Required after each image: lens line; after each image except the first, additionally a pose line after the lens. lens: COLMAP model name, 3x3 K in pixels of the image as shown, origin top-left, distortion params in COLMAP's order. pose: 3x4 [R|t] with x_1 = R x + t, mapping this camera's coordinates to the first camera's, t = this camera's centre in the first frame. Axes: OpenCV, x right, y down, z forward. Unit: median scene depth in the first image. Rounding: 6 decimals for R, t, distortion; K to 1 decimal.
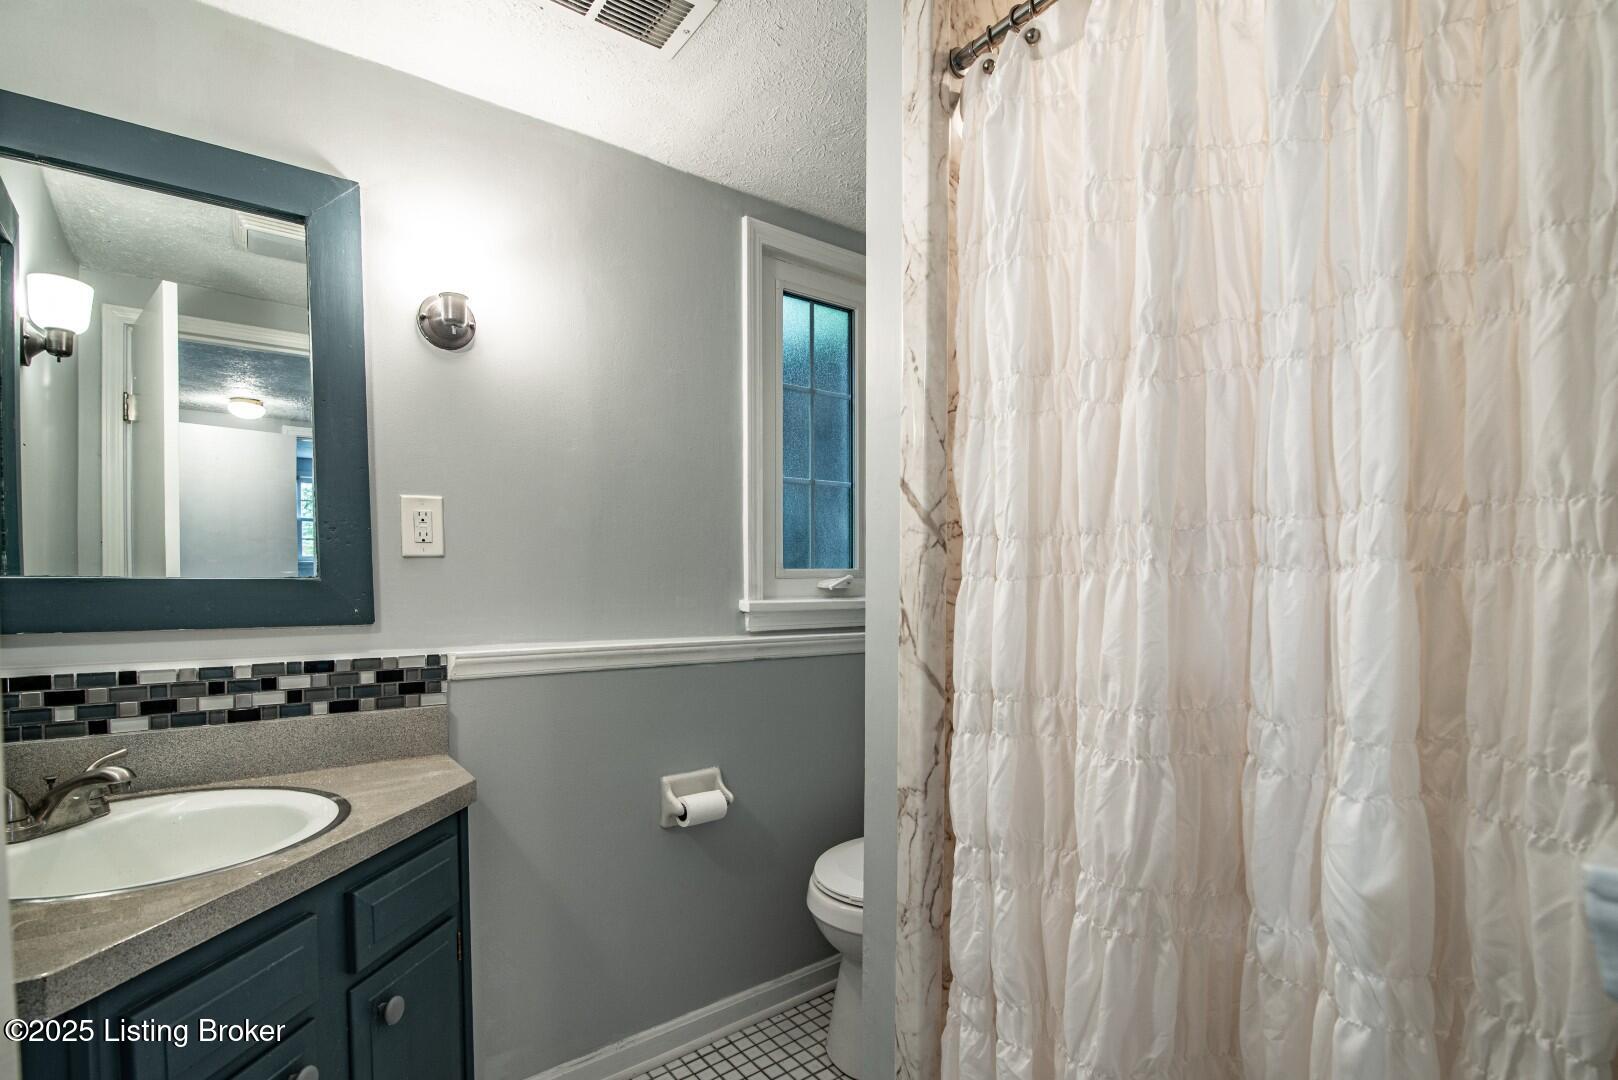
lens RADIAL K [[750.4, 0, 811.8], [0, 750.4, 552.7], [0, 0, 1]] dist [-0.024144, 0.001363]
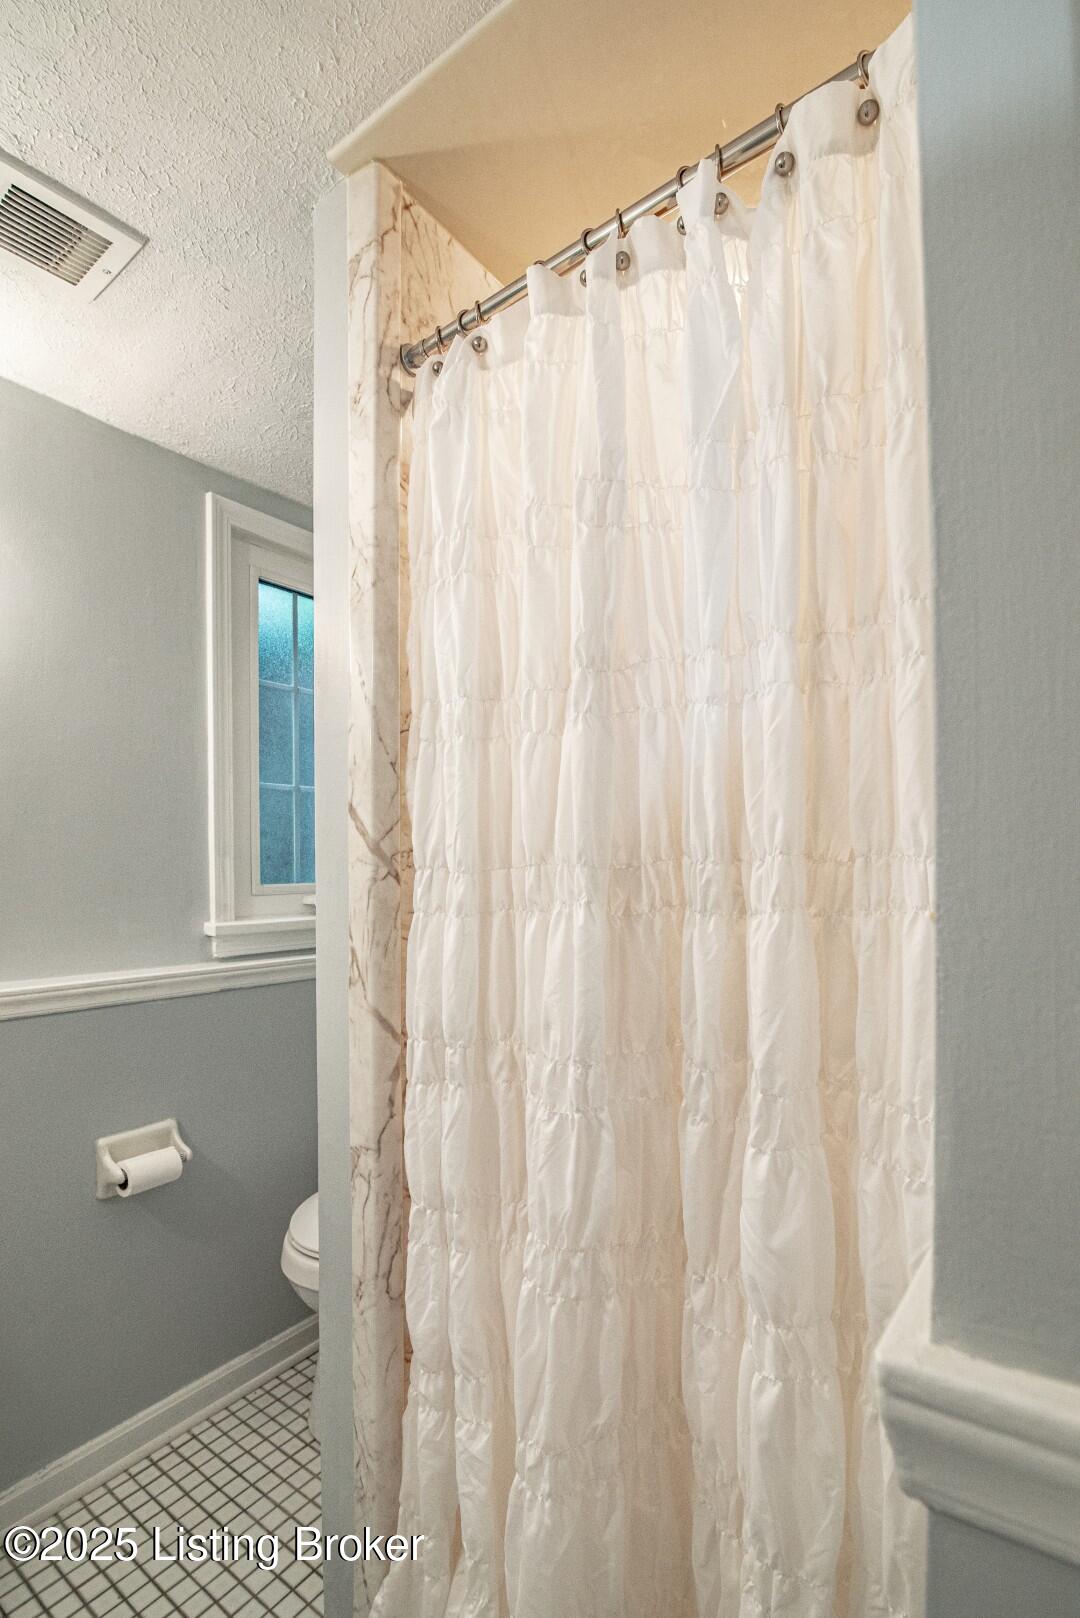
lens RADIAL K [[750.4, 0, 577.3], [0, 750.4, 823.2], [0, 0, 1]] dist [-0.024144, 0.001363]
pose [[0.955329, 0.001223, 0.295543, 0.150443], [0.007295, 0.999589, -0.027715, -0.062294], [-0.295456, 0.028633, 0.954927, 0.077792]]
